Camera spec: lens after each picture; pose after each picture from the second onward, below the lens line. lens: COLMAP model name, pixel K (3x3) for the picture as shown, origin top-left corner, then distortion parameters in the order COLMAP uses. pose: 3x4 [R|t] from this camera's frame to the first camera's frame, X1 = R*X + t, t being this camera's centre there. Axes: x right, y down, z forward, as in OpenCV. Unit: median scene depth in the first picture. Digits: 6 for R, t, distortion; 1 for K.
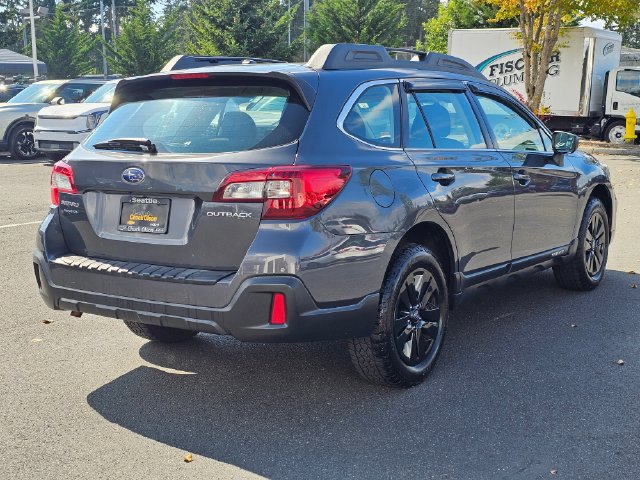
lens RADIAL K [[873.2, 0, 324.1], [0, 873.2, 238.5], [0, 0, 1]] dist [0.086543, 0.000000]
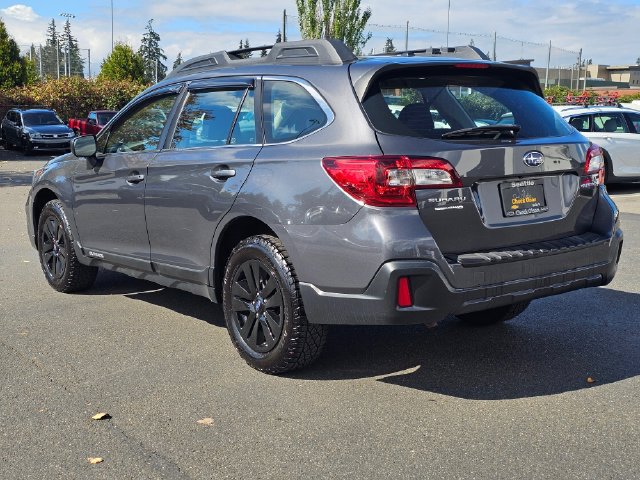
lens RADIAL K [[873.2, 0, 315.8], [0, 873.2, 237.0], [0, 0, 1]] dist [0.086543, 0.000000]
pose [[0.331309, -0.121253, 0.935699, -0.213590], [0.144601, 0.986518, 0.076639, -0.016249], [-0.932376, 0.109912, 0.344376, 0.146969]]
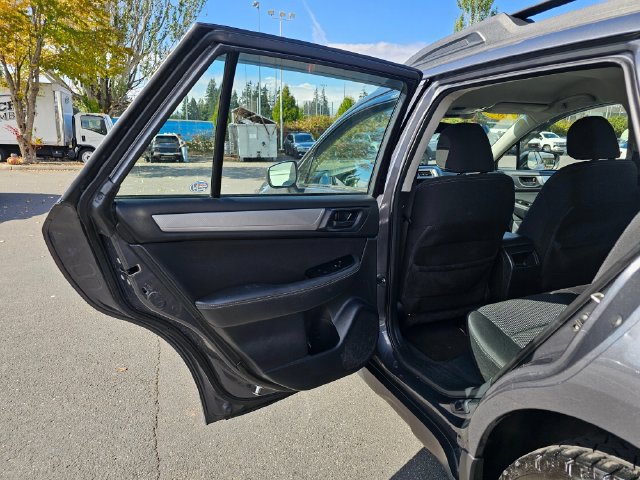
lens RADIAL K [[436.7, 0, 319.1], [0, 436.7, 238.3], [0, 0, 1]] dist [0.050199, -0.037047]
pose [[0.577954, -0.177852, 0.796453, -0.078115], [0.124046, 0.983768, 0.129665, -0.029308], [-0.806587, 0.023856, 0.590634, 0.223818]]
